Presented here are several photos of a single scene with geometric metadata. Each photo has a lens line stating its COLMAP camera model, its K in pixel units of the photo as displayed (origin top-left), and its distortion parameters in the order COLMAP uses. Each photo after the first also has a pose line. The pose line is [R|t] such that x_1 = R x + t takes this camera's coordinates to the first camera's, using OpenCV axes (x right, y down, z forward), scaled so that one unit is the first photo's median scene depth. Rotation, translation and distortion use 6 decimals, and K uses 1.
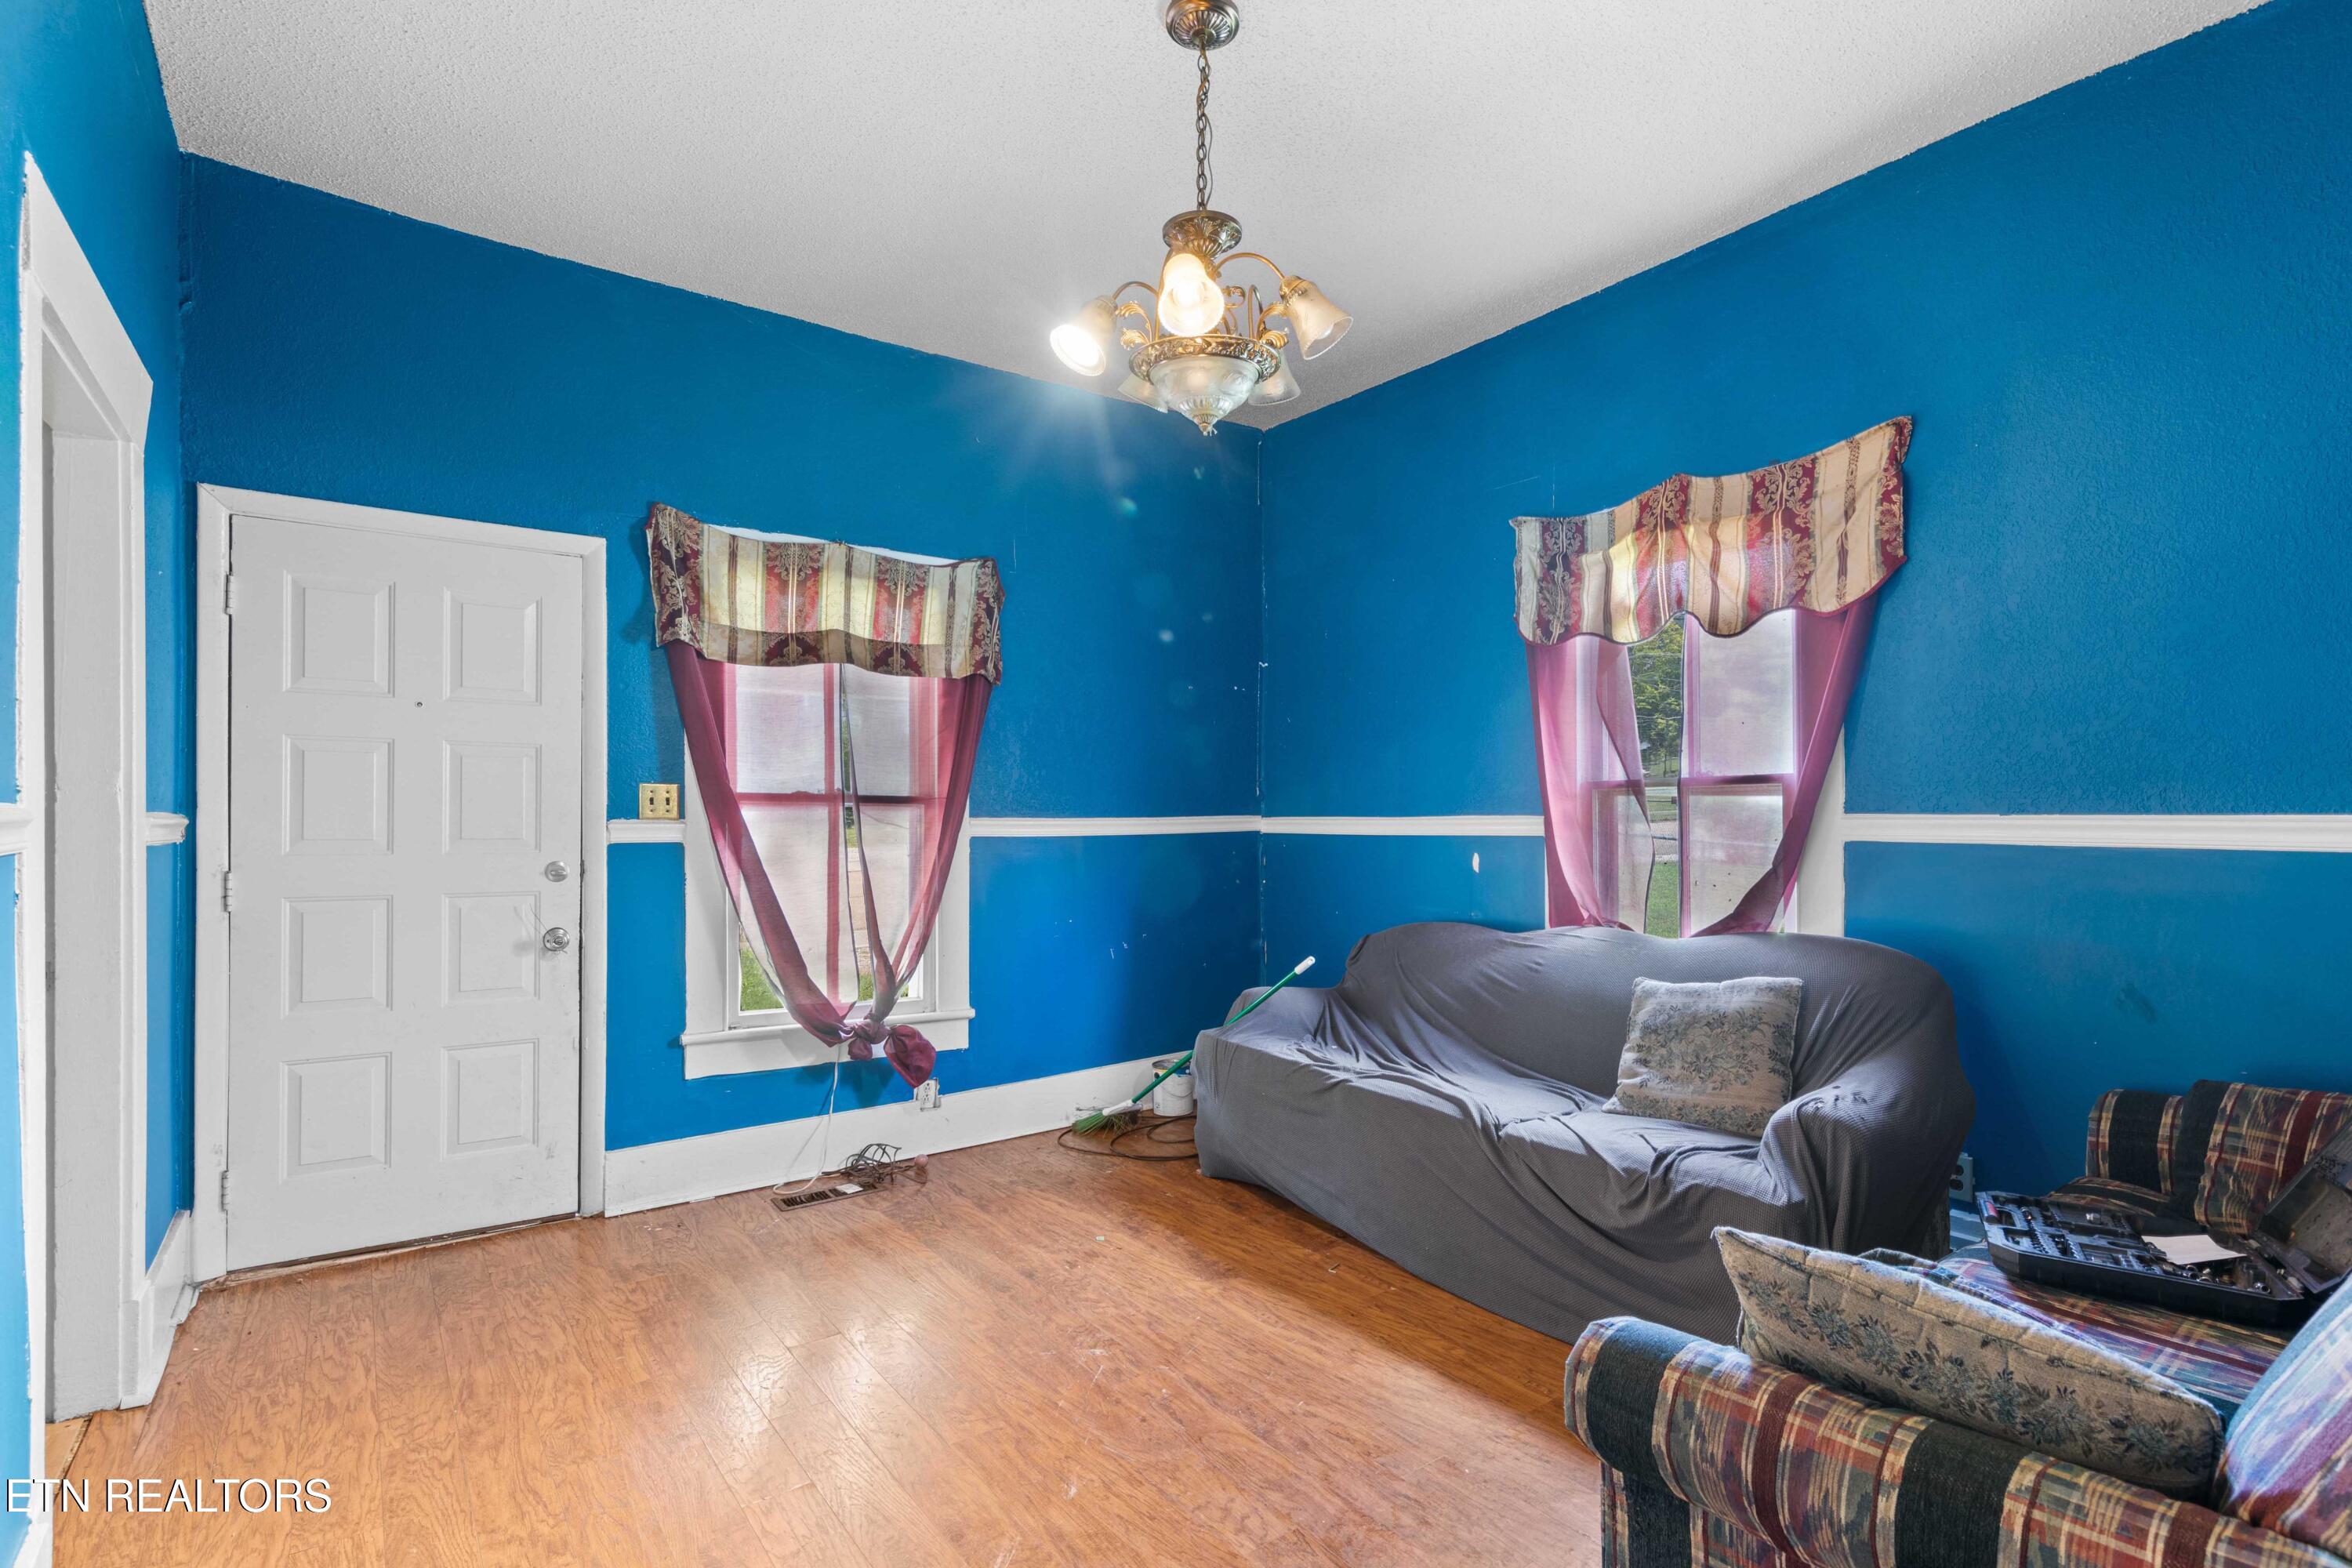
lens RADIAL K [[1129.0, 0, 1177.6], [0, 1129.0, 820.9], [0, 0, 1]] dist [0.021576, 0.000176]
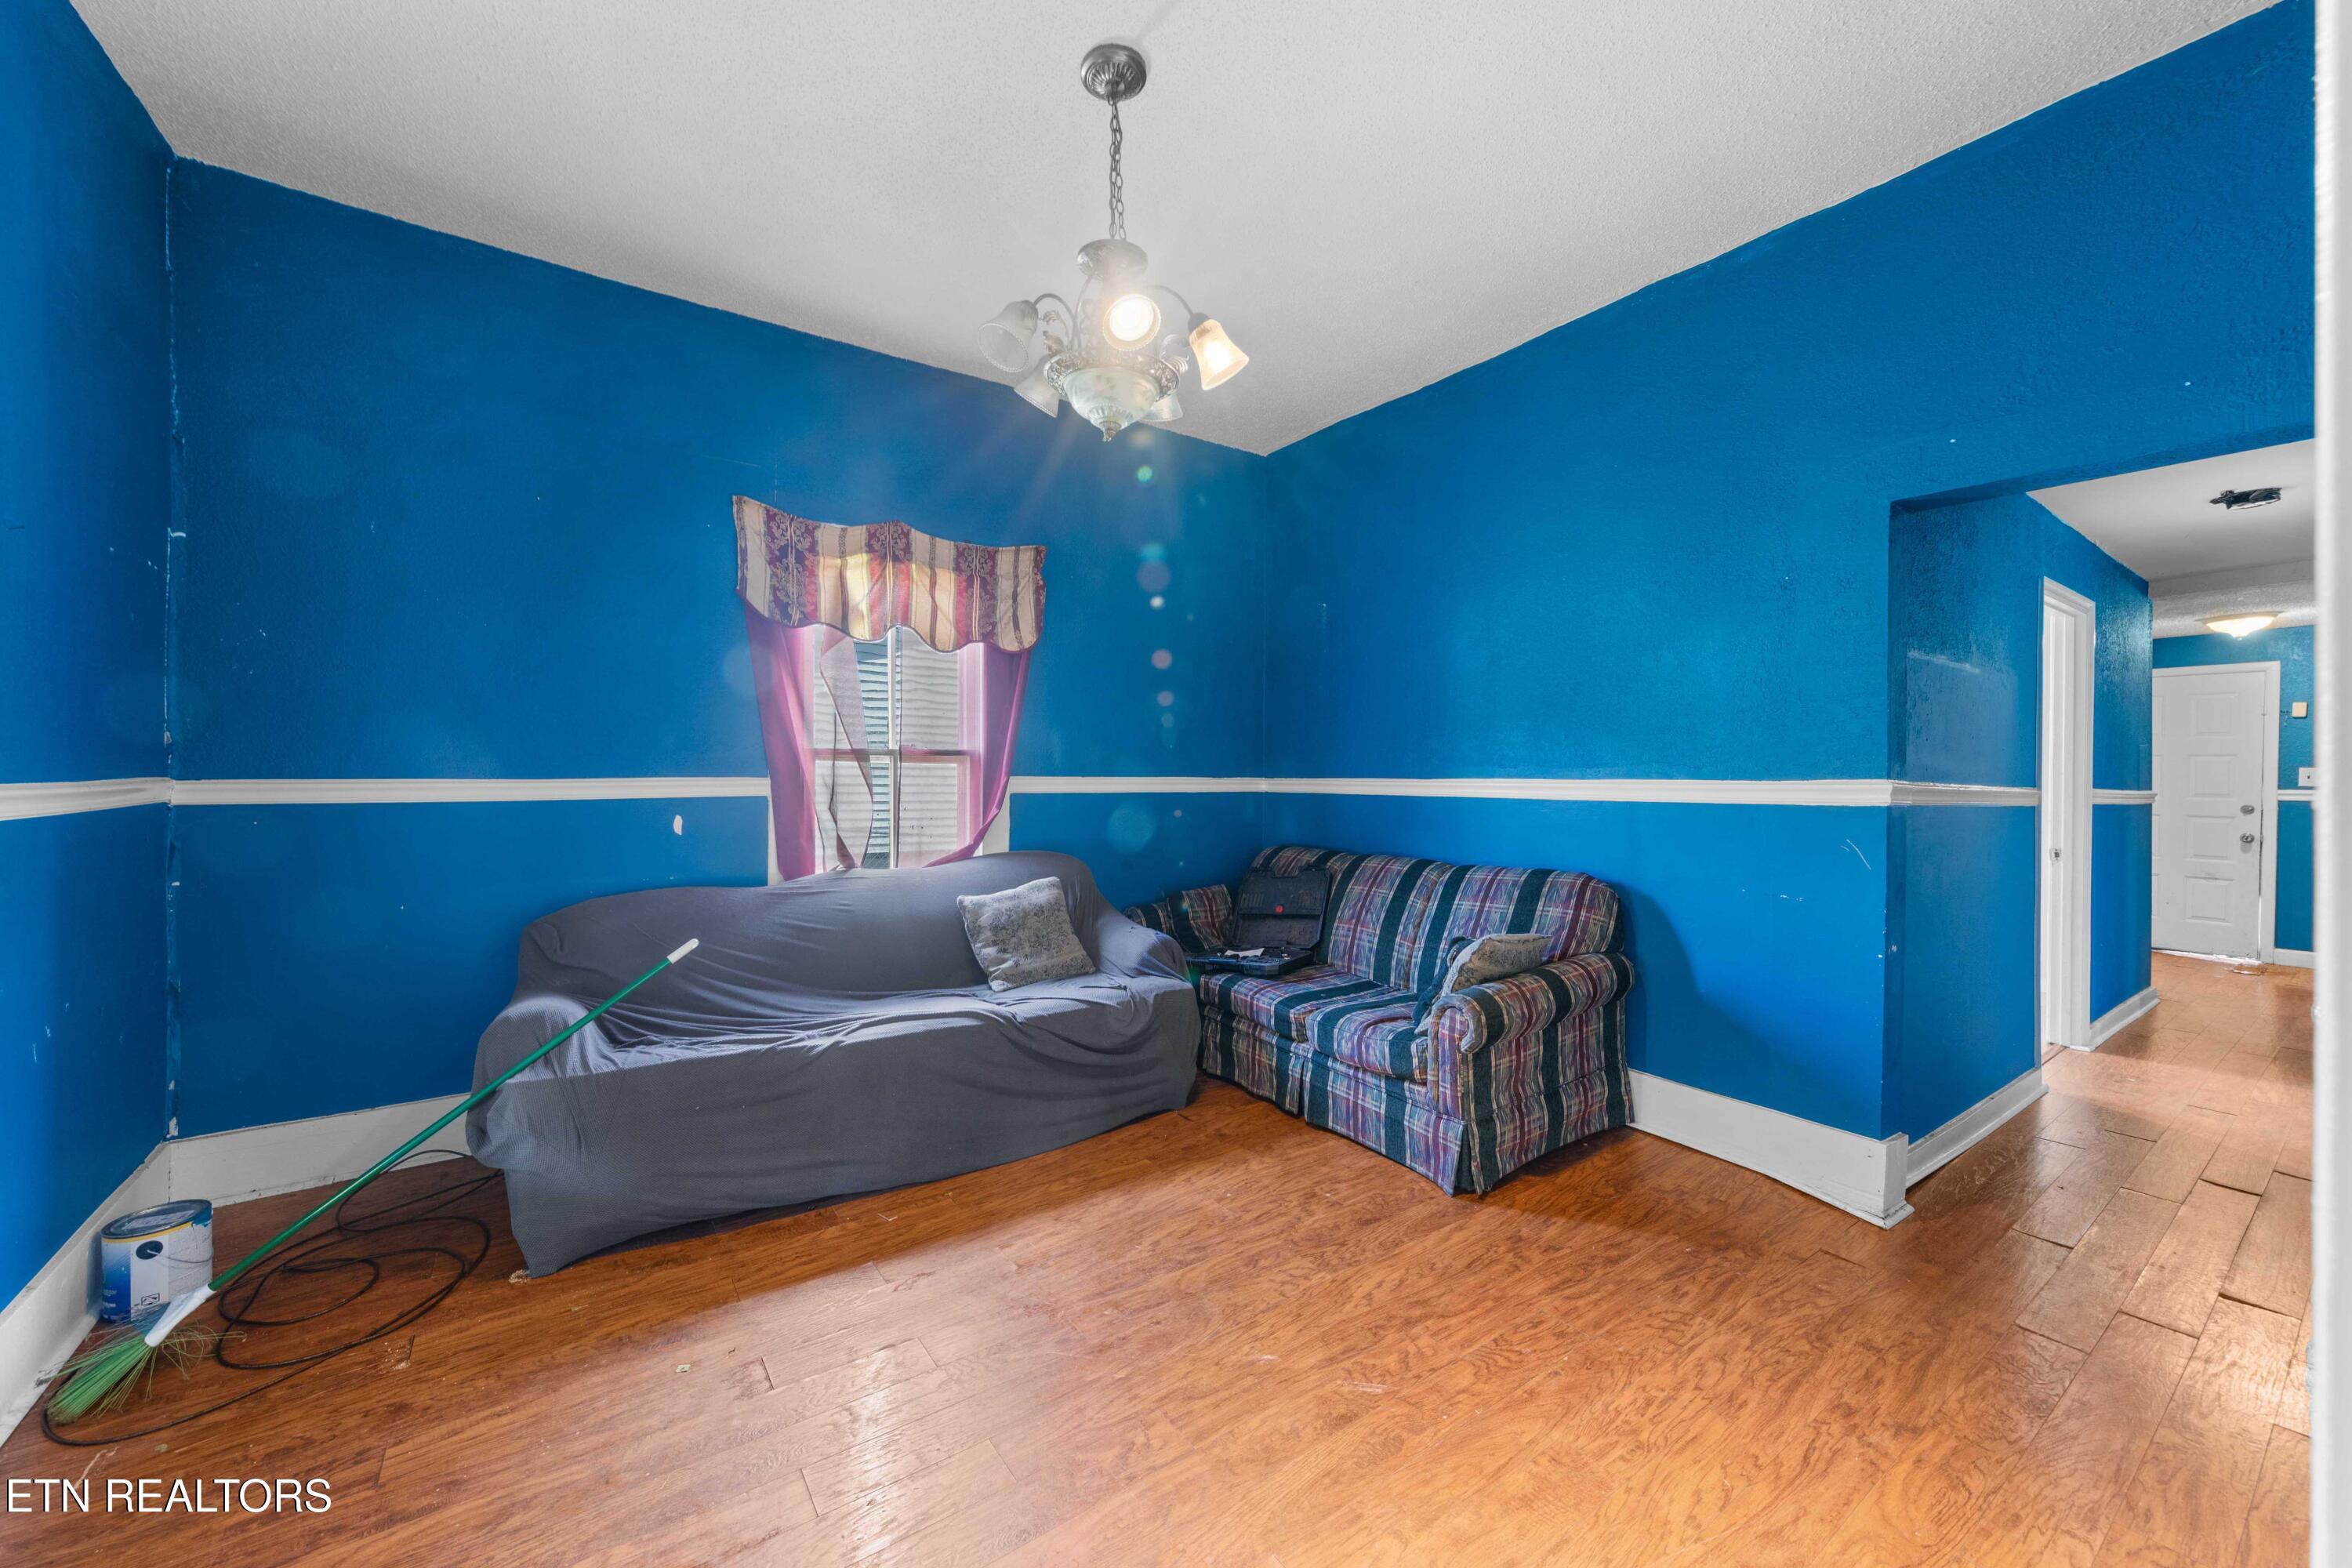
lens RADIAL K [[911.9, 0, 1176.0], [0, 911.9, 784.0], [0, 0, 1]] dist [-0.000806, -0.000093]
pose [[0.002592, -0.009045, 0.999956, -0.650010], [0.004651, 0.999948, 0.009033, -0.005430], [-0.999986, 0.004627, 0.002634, 0.692363]]
